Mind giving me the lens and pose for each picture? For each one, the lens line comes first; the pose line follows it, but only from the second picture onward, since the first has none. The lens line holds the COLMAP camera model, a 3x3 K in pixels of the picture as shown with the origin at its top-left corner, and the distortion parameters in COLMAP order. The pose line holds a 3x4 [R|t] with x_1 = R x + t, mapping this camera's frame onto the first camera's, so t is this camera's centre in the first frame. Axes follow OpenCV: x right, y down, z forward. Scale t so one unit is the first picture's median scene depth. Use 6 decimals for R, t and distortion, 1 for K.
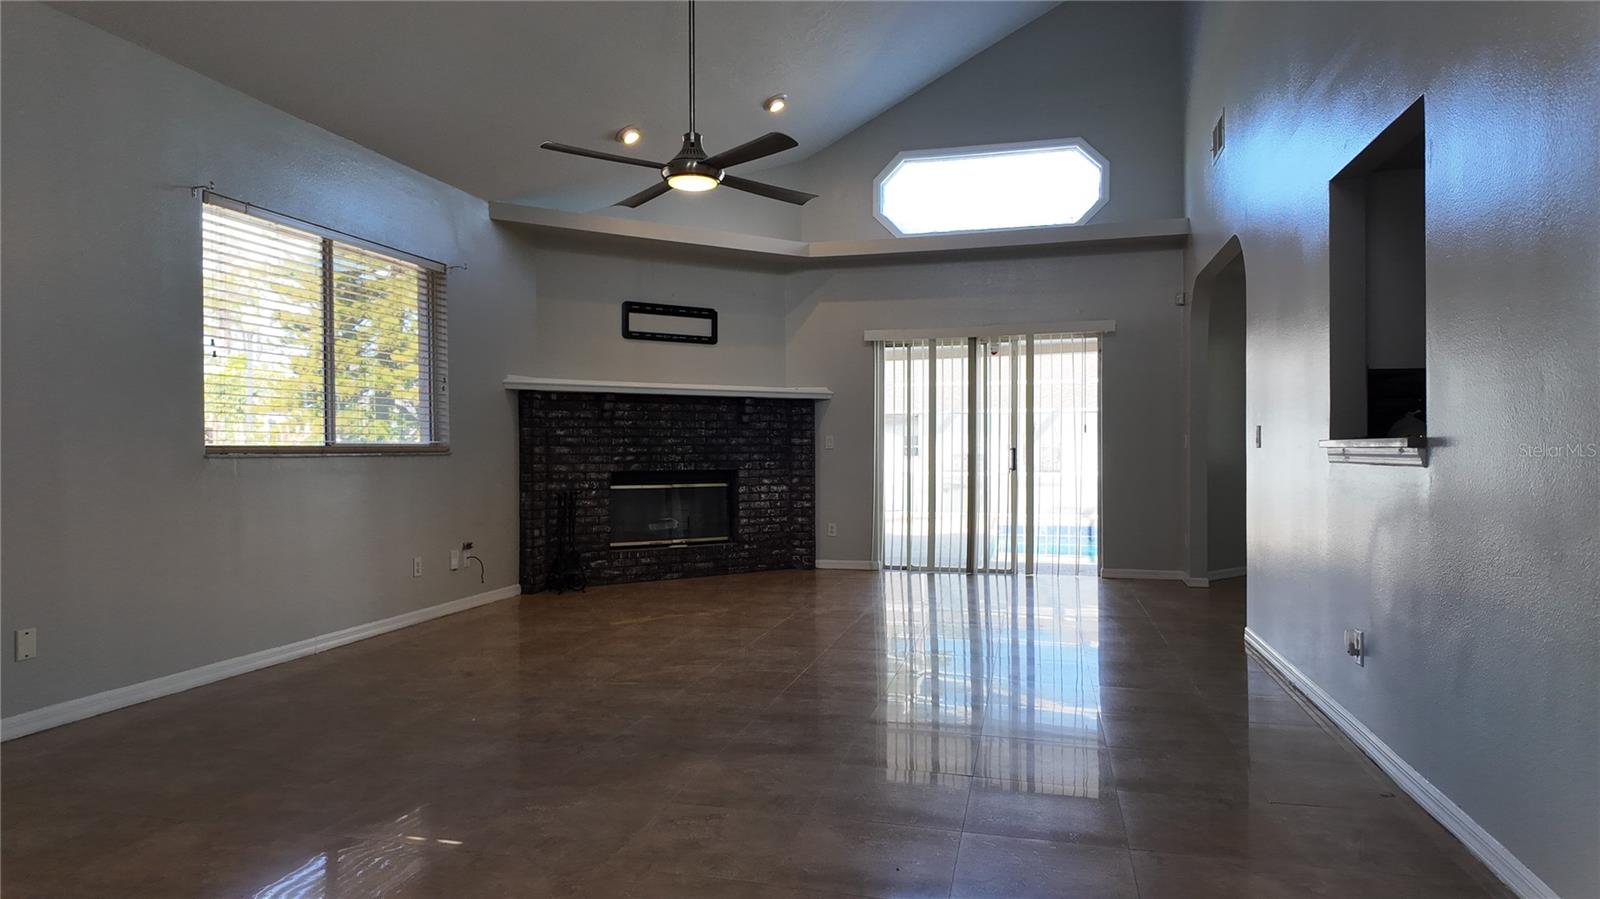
lens RADIAL K [[920.7, 0, 803.0], [0, 920.7, 455.1], [0, 0, 1]] dist [0.094390, -0.145122]
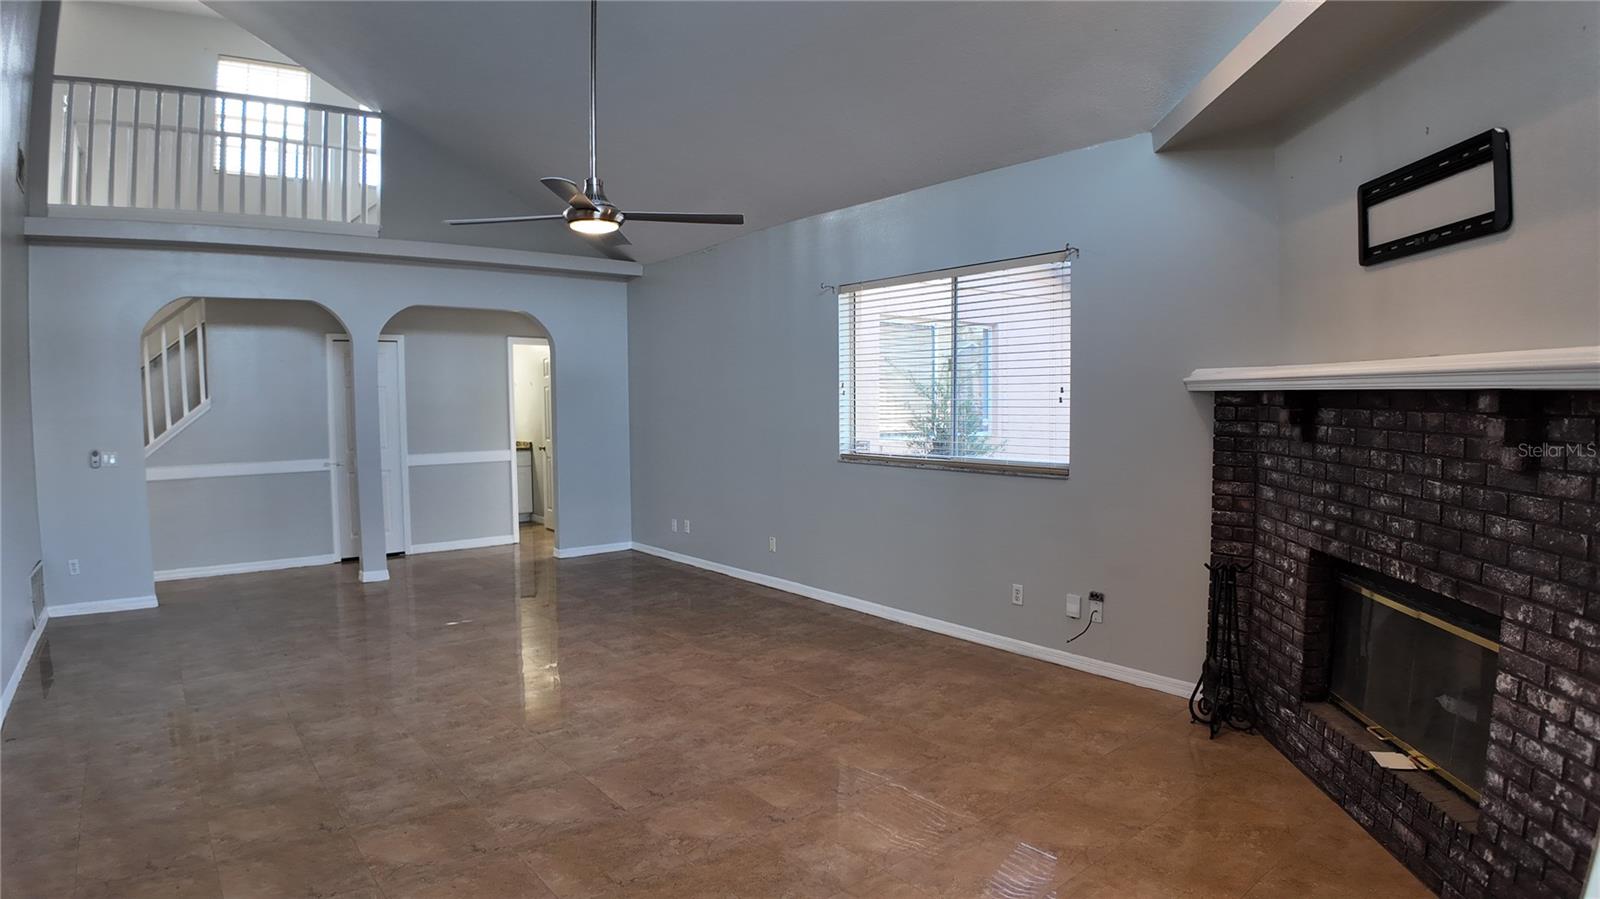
lens RADIAL K [[863.9, 0, 800.0], [0, 863.9, 449.5], [0, 0, 1]] dist [-0.115529, -0.000828]
pose [[-0.598170, 0.057518, -0.799302, 0.292820], [0.004561, 0.997649, 0.068378, -0.063095], [0.801356, 0.037256, -0.597026, 0.995298]]
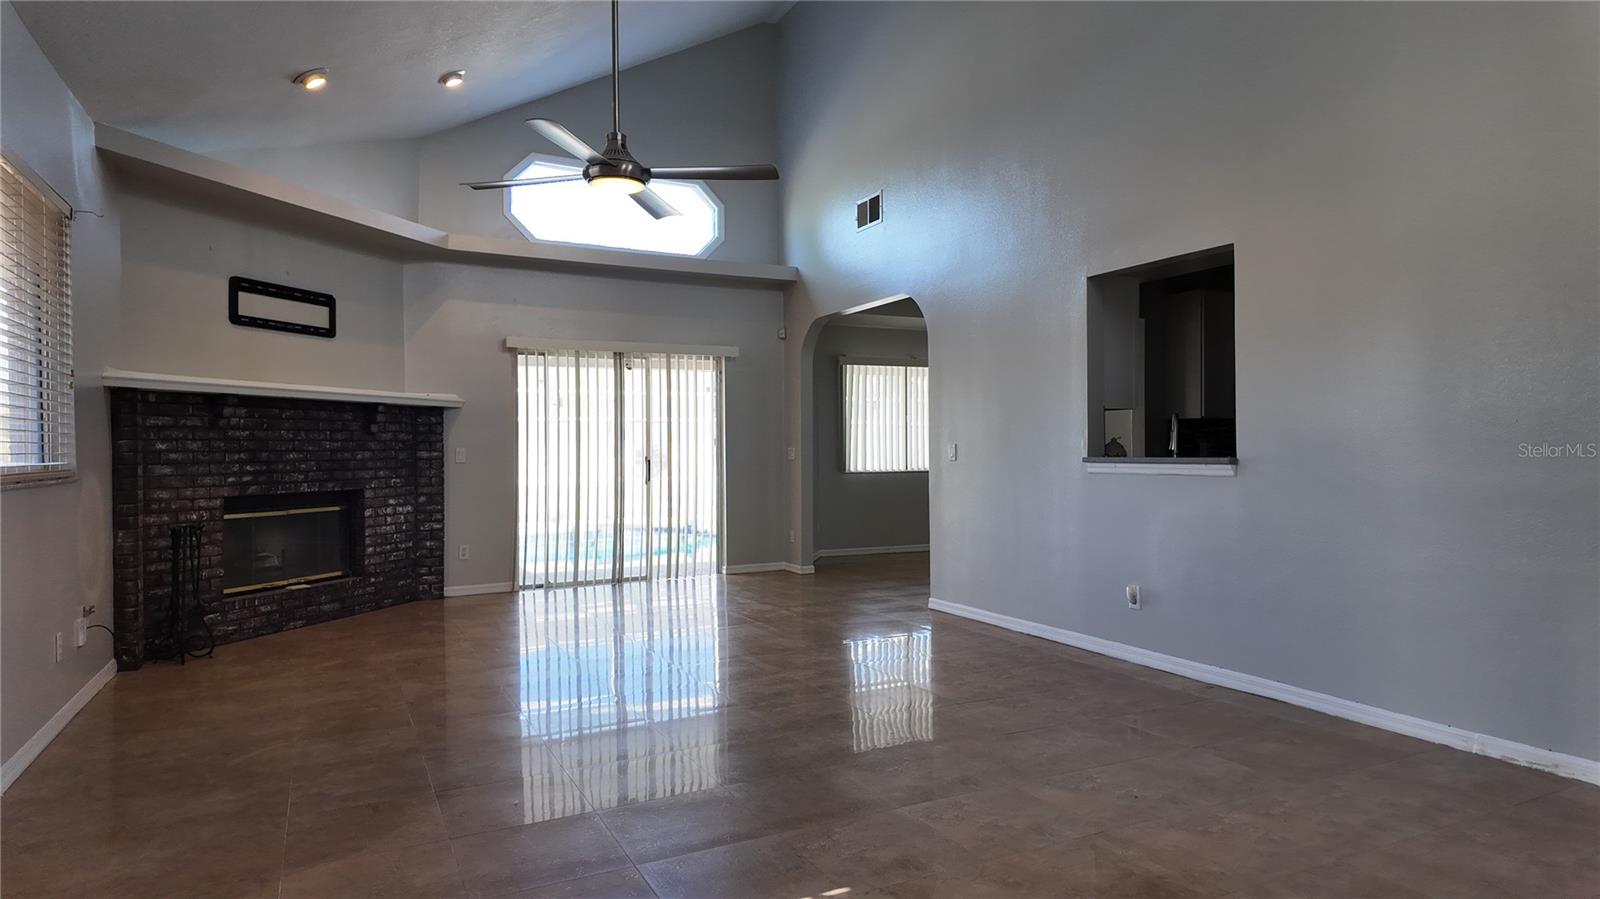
lens RADIAL K [[920.7, 0, 803.0], [0, 920.7, 455.1], [0, 0, 1]] dist [0.094390, -0.145122]
pose [[0.753517, -0.006991, 0.657392, -0.338692], [0.010230, 0.999947, -0.001091, -0.010550], [-0.657349, 0.007547, 0.753548, 0.098358]]
